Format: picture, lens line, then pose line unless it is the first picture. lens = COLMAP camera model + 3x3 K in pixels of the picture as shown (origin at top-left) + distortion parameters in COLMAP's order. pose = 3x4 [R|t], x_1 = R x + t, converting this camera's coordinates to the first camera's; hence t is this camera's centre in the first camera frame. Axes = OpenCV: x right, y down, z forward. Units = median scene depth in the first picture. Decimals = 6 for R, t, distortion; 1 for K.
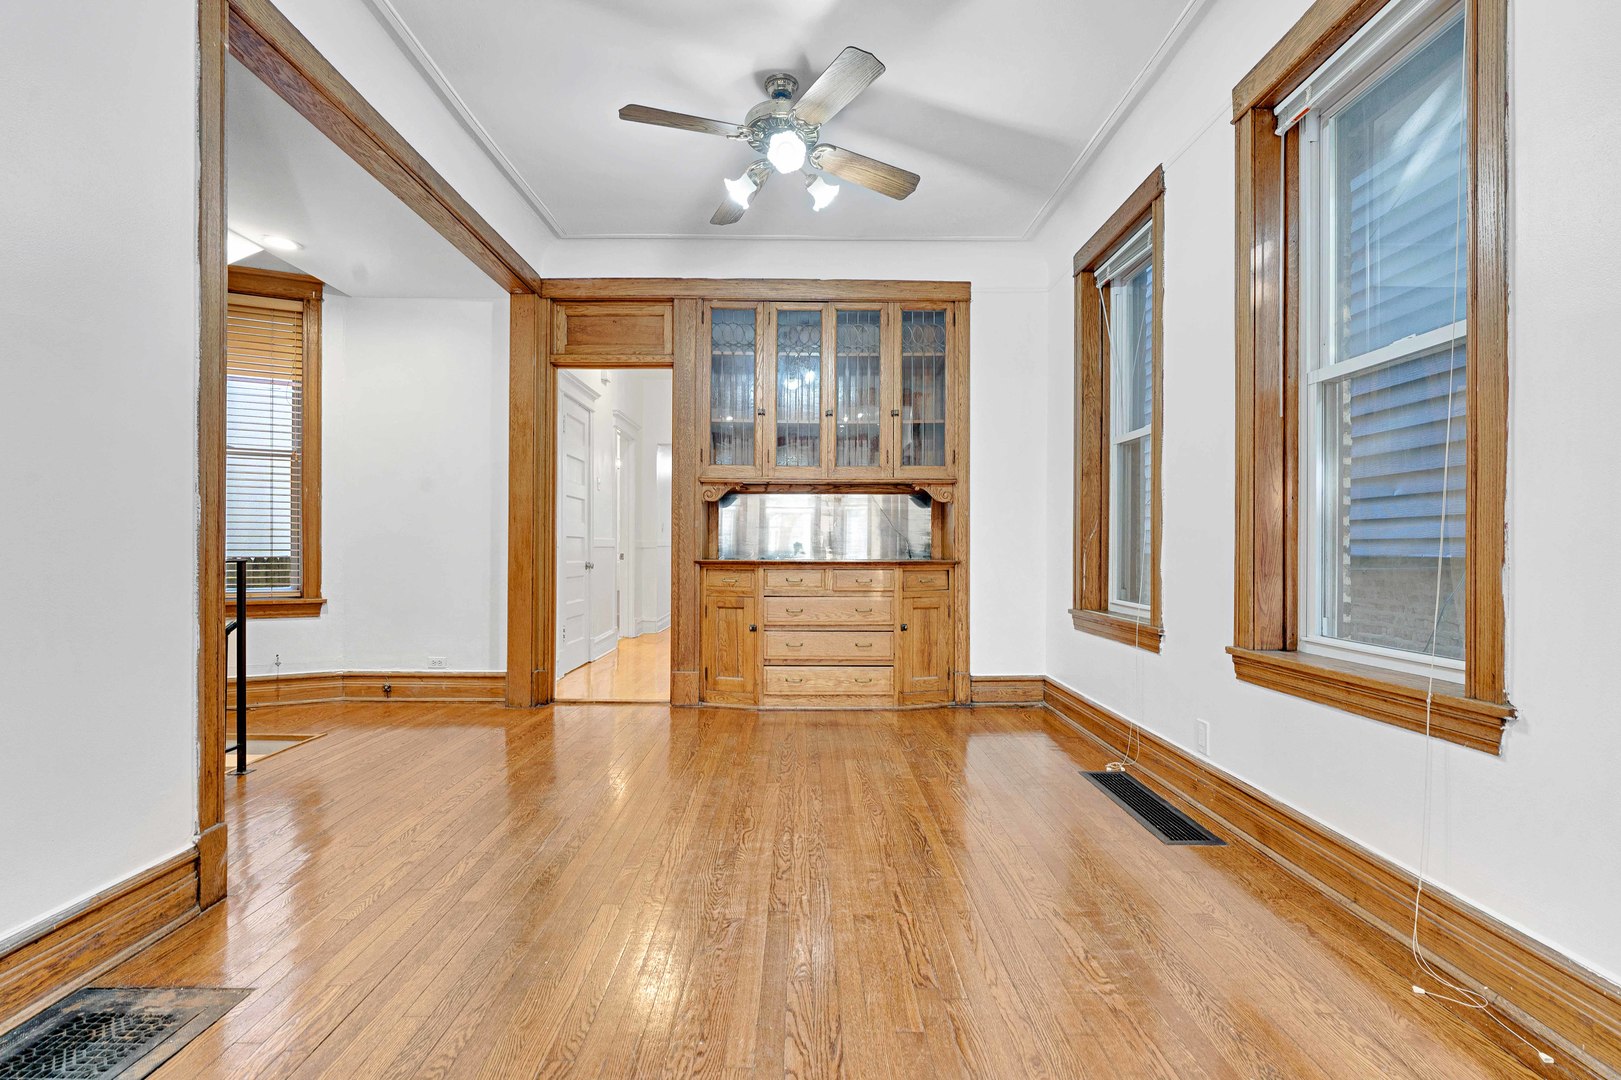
lens RADIAL K [[732.8, 0, 810.5], [0, 732.8, 540.0], [0, 0, 1]] dist [-0.003951, 0.000282]
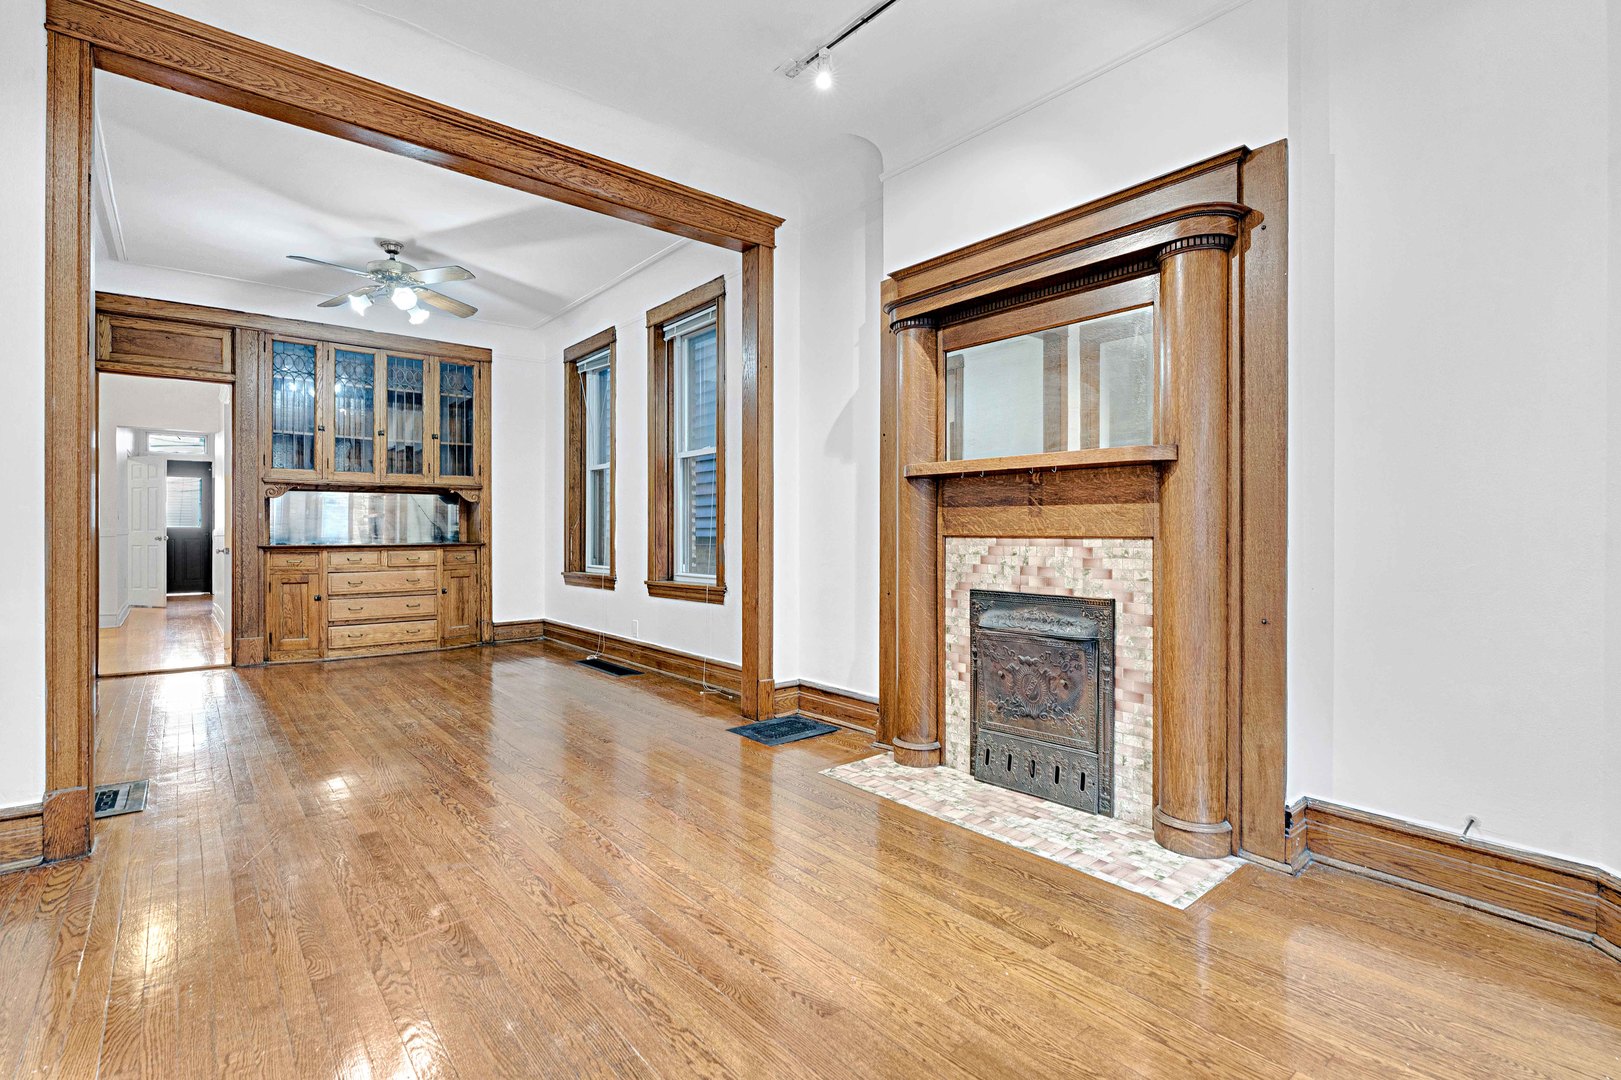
lens RADIAL K [[732.8, 0, 810.5], [0, 732.8, 540.0], [0, 0, 1]] dist [-0.003951, 0.000282]
pose [[0.764455, -0.012386, 0.644558, -0.241665], [-0.000717, 0.999798, 0.020062, -0.006922], [-0.644677, -0.015799, 0.764292, -0.525867]]
